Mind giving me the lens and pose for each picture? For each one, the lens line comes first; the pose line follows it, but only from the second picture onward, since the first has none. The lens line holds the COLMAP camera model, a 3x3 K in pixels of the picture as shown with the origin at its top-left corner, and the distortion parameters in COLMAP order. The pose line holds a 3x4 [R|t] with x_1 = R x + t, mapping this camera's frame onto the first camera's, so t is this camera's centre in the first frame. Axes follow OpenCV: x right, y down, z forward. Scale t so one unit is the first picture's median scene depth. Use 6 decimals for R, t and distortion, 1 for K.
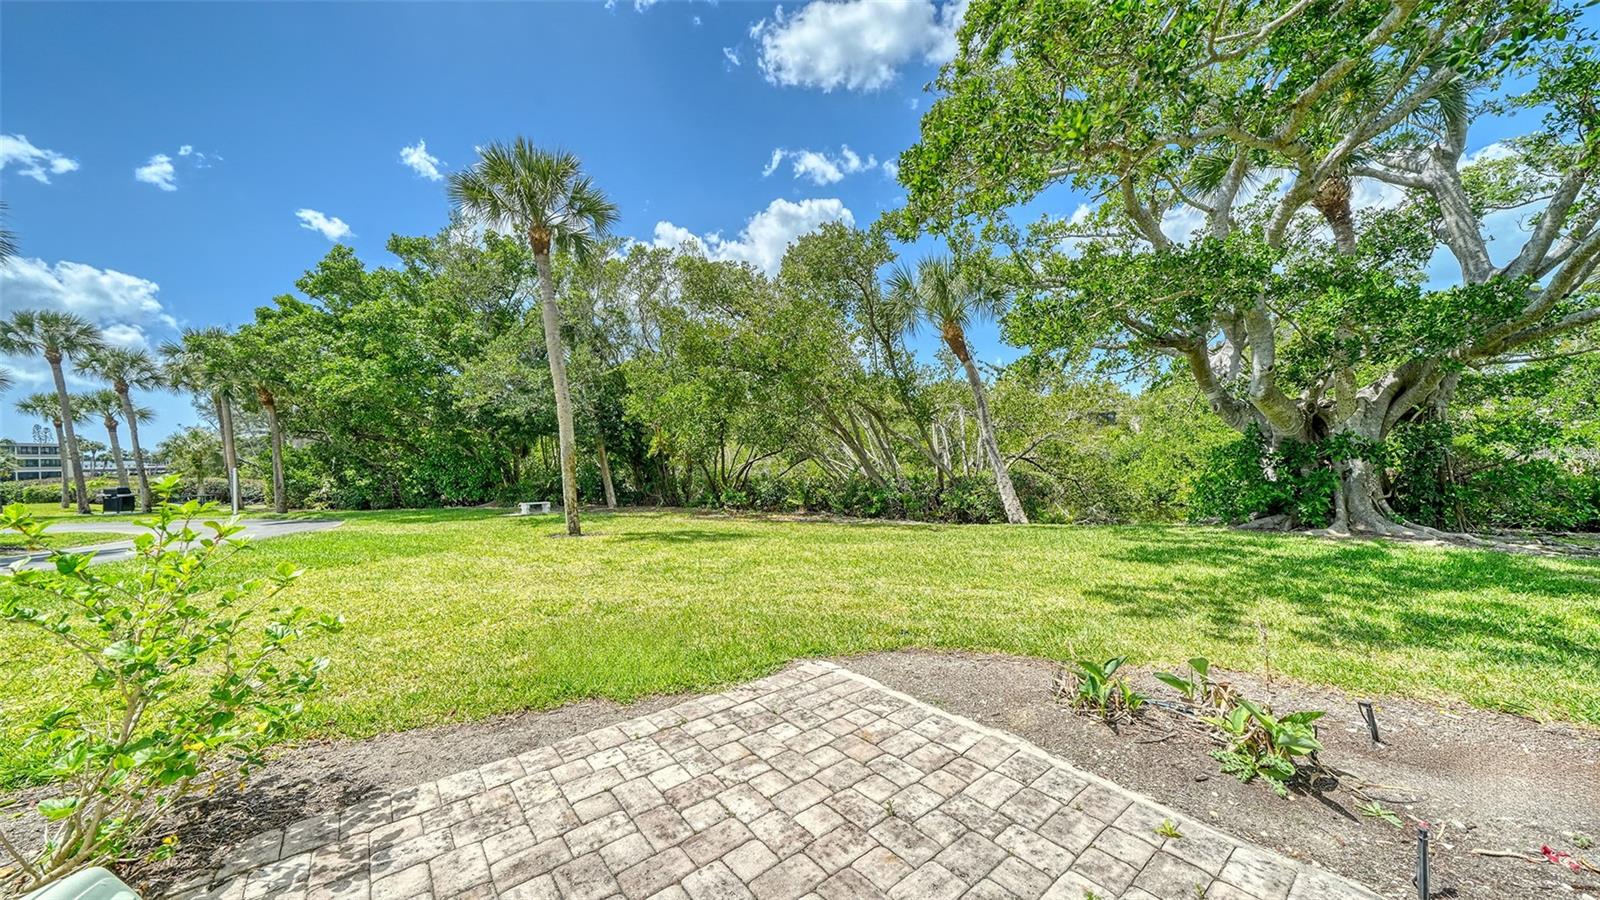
lens RADIAL K [[559.4, 0, 795.1], [0, 559.4, 447.7], [0, 0, 1]] dist [-0.003932, -0.000611]
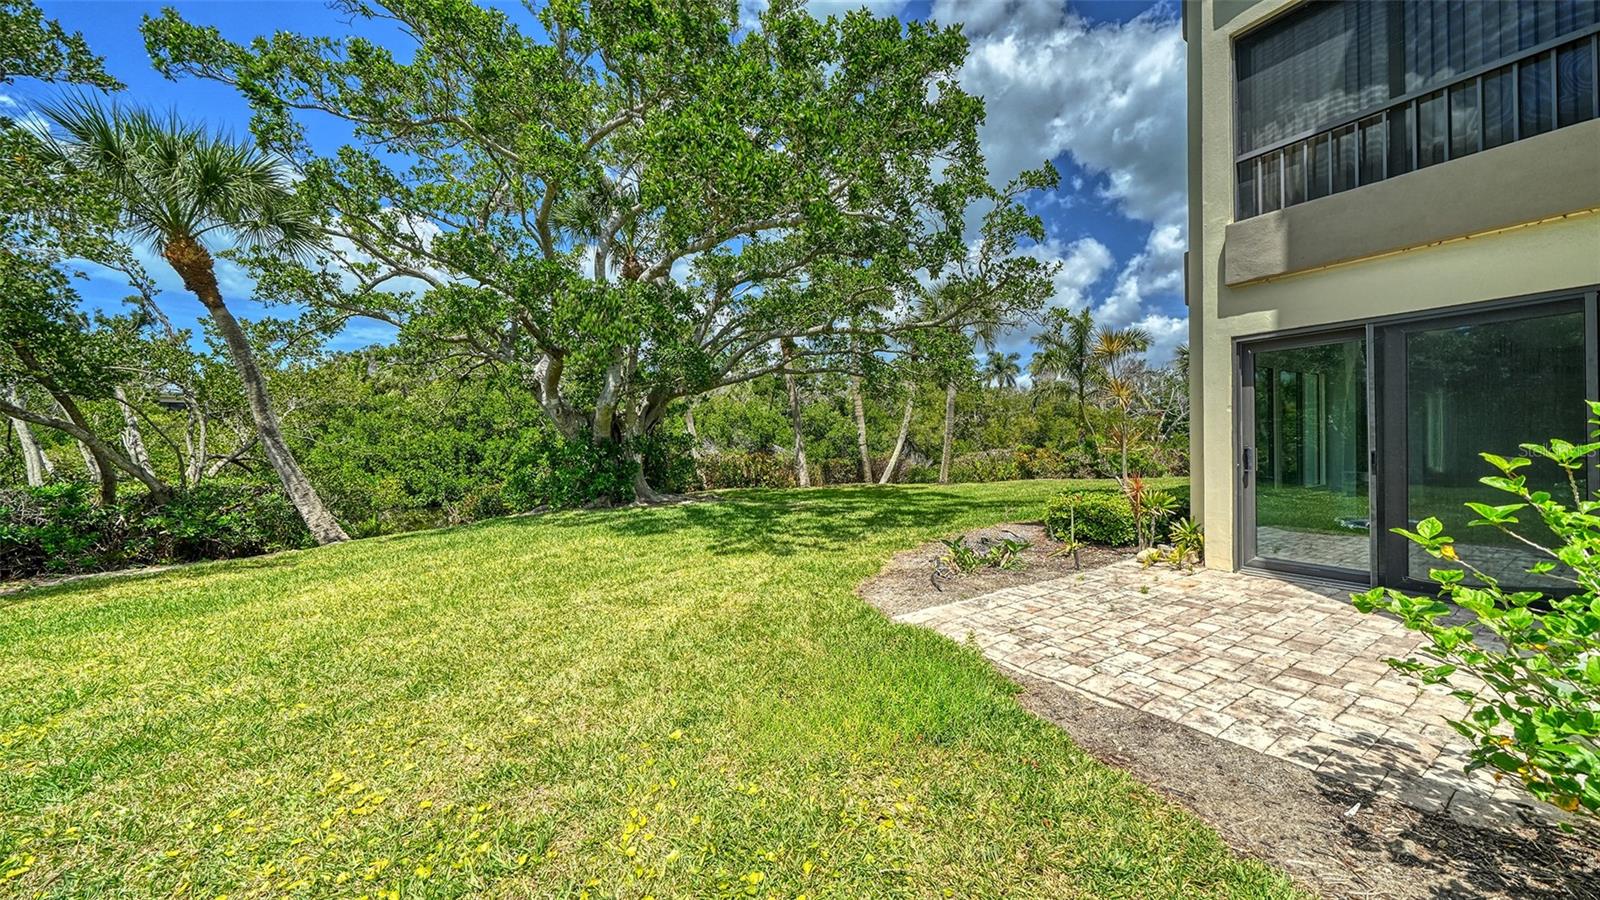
lens RADIAL K [[559.4, 0, 791.2], [0, 559.4, 451.5], [0, 0, 1]] dist [-0.003932, -0.000611]
pose [[0.095100, 0.006567, 0.995446, -1.721964], [0.001591, 0.999976, -0.006749, 0.101336], [-0.995466, 0.002226, 0.095087, 1.768811]]
